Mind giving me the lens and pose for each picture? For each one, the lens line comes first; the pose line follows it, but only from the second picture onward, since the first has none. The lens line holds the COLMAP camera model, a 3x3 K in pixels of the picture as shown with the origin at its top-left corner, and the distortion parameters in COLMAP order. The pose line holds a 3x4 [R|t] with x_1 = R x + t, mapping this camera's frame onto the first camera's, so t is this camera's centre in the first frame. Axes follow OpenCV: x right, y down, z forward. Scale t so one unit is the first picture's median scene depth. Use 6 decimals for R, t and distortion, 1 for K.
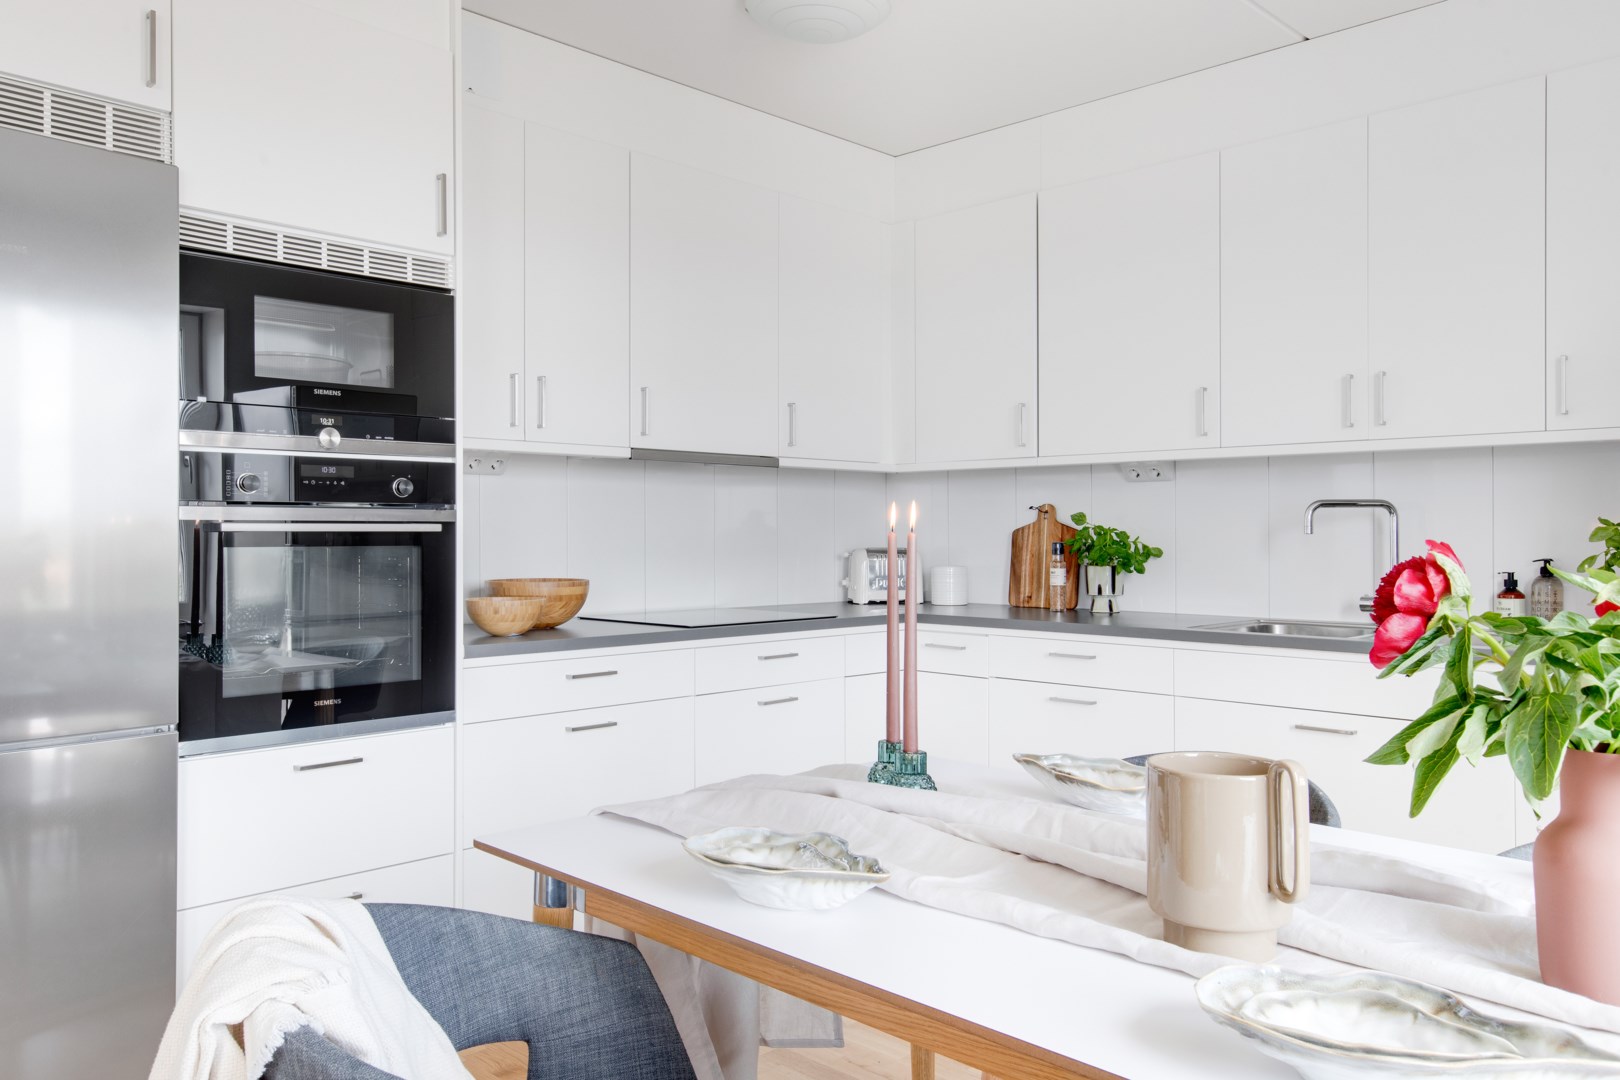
lens RADIAL K [[1207.6, 0, 802.2], [0, 1207.6, 545.0], [0, 0, 1]] dist [-0.014433, -0.003825]
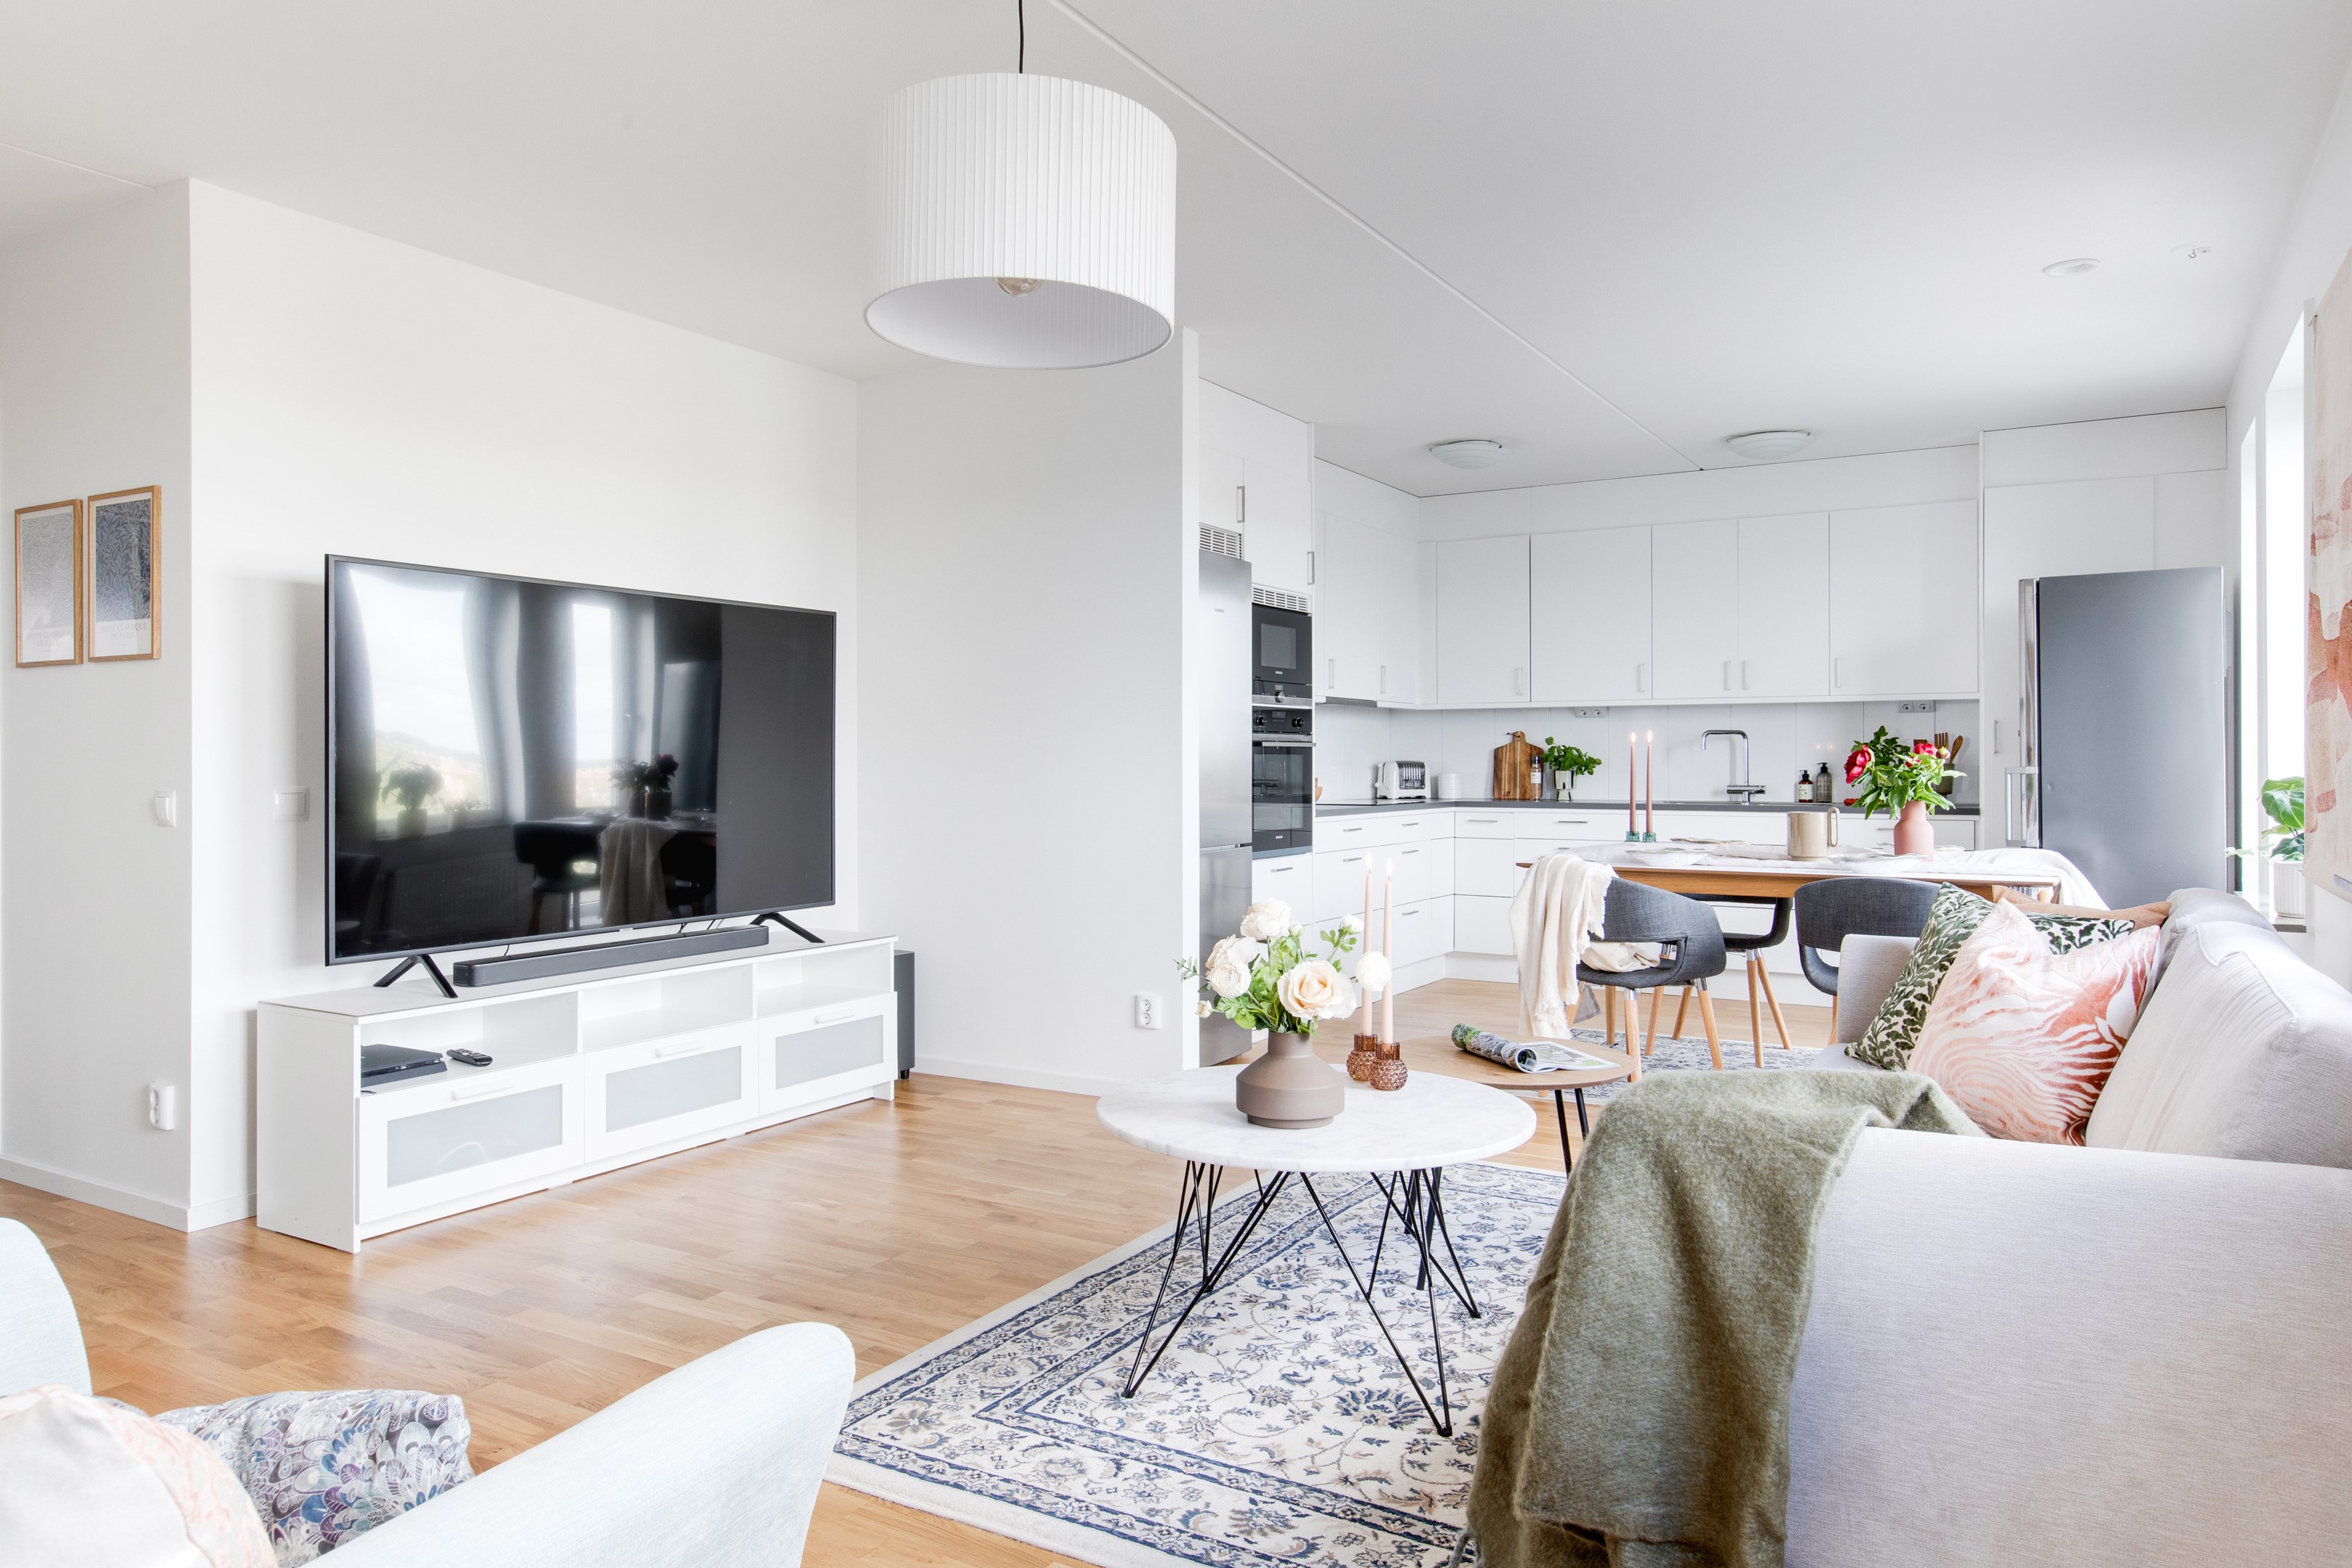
lens RADIAL K [[1509.2, 0, 1172.4], [0, 1509.2, 788.0], [0, 0, 1]] dist [-0.003002, 0.006417]
pose [[0.970550, -0.006184, 0.240819, -0.744742], [0.004712, 0.999967, 0.006687, 0.024789], [-0.240852, -0.005356, 0.970547, -0.826253]]
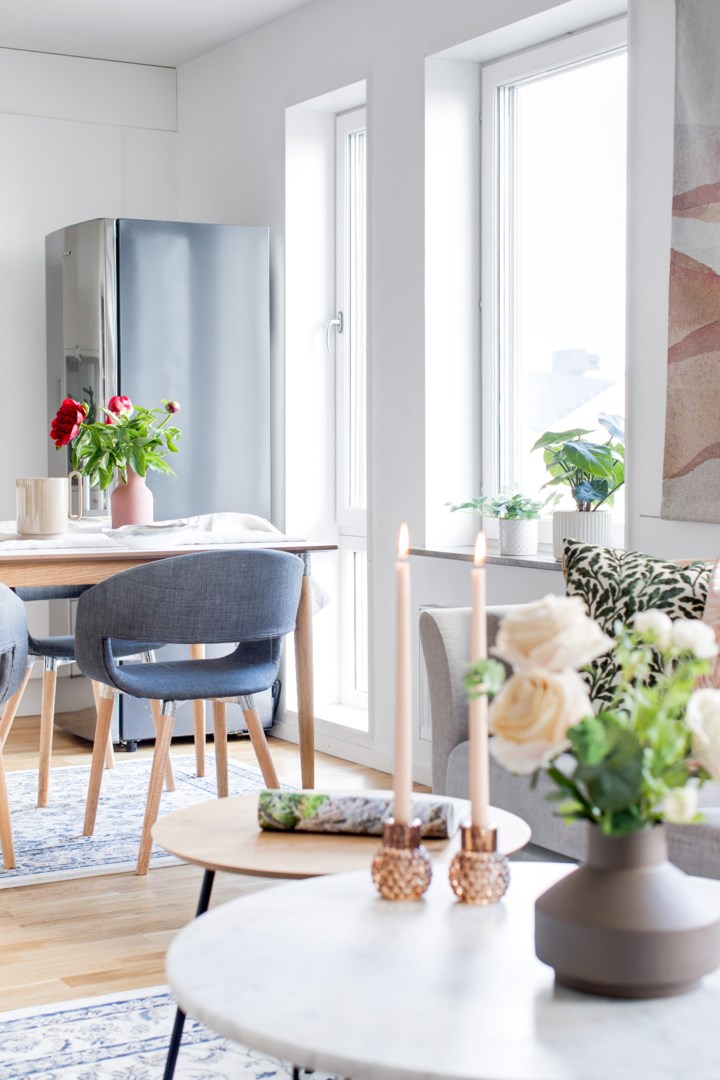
lens RADIAL K [[1741.2, 0, 368.5], [0, 1741.2, 485.5], [0, 0, 1]] dist [0.097005, 0.000000]
pose [[0.266184, -0.021493, 0.963683, -0.991092], [0.011685, 0.999750, 0.019070, 0.041262], [-0.963851, 0.006184, 0.266369, -0.234135]]
